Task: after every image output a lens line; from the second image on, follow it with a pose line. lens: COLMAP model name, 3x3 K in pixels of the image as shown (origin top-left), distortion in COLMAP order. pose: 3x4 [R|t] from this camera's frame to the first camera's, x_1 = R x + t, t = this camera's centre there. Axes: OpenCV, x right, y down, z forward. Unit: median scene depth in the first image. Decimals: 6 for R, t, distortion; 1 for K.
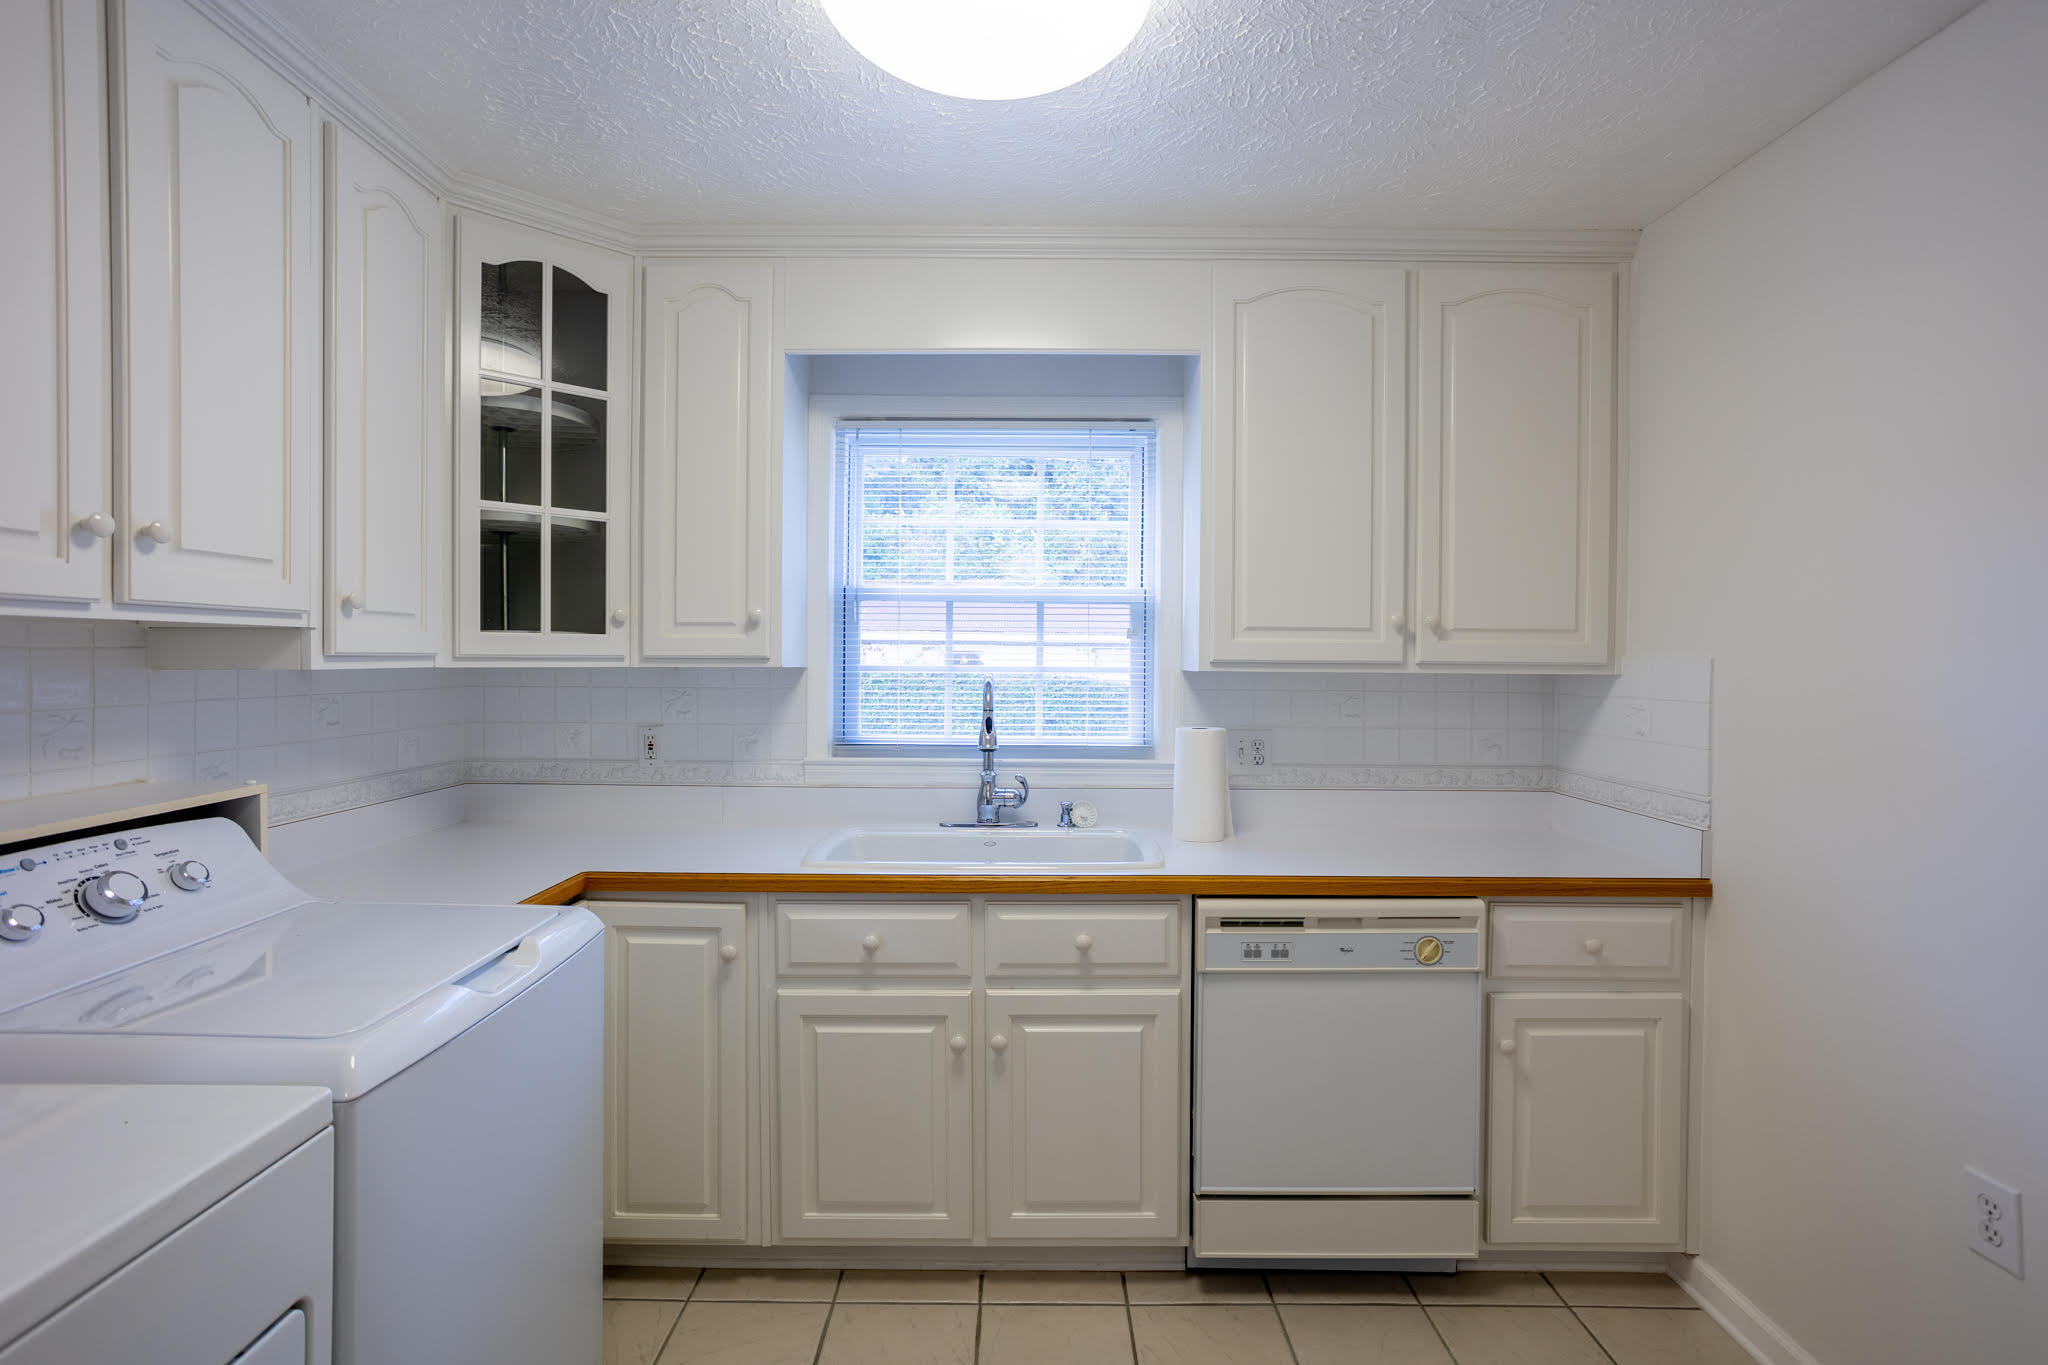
lens RADIAL K [[987.8, 0, 1024.1], [0, 987.8, 673.4], [0, 0, 1]] dist [-0.058393, 0.041144]
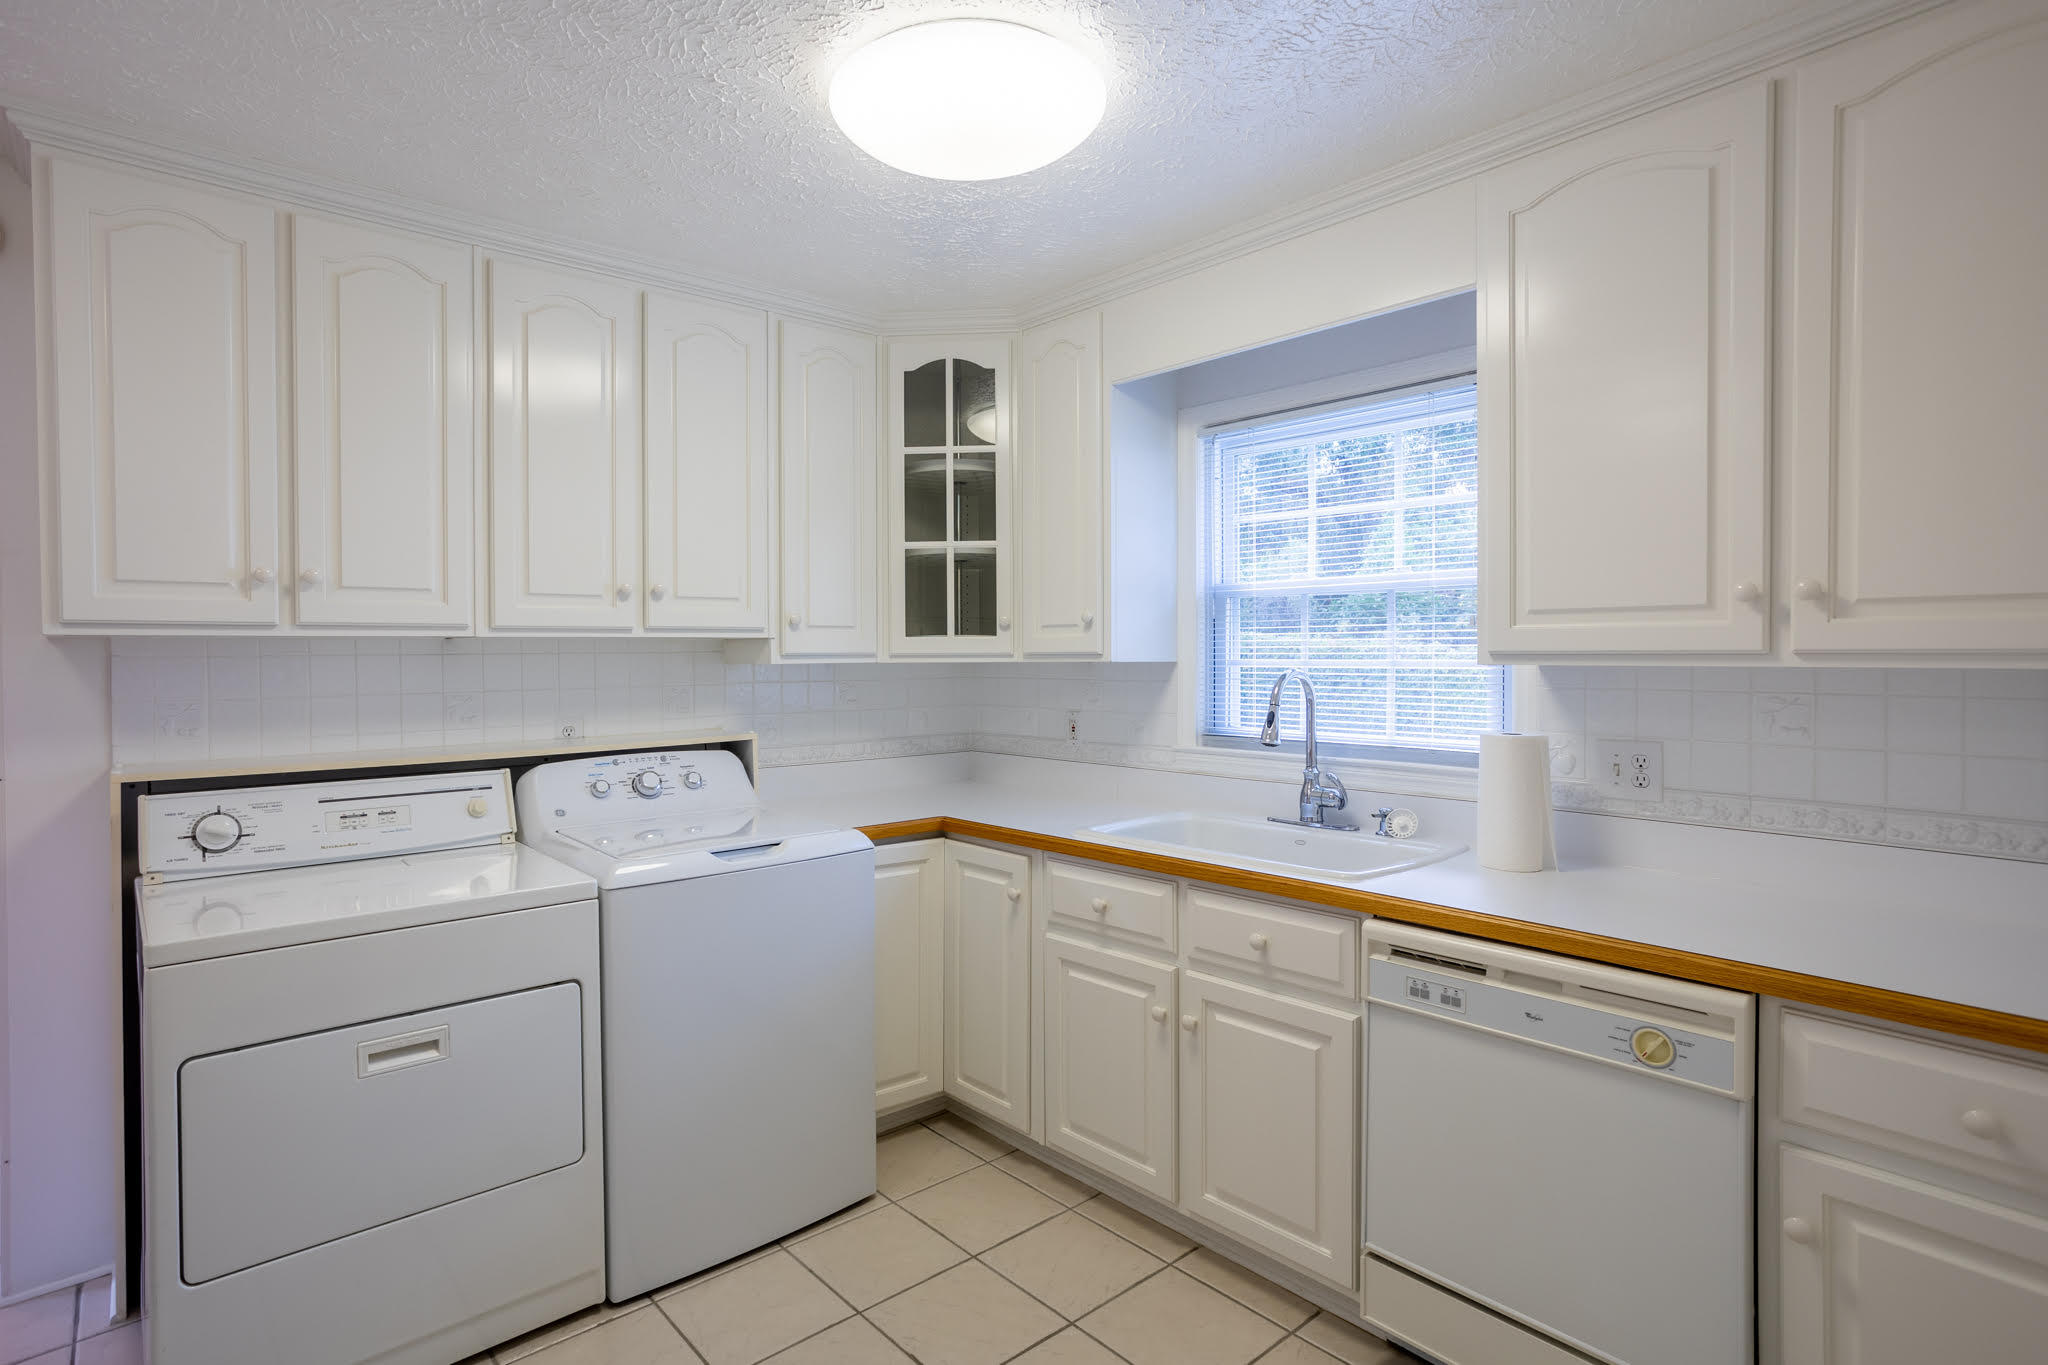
lens RADIAL K [[1022.3, 0, 969.2], [0, 1022.3, 678.1], [0, 0, 1]] dist [-0.057623, 0.034228]
pose [[0.650102, 0.008316, -0.759802, 0.614787], [-0.002680, 0.999959, 0.008652, 0.003240], [0.759843, -0.003588, 0.650097, 0.121272]]
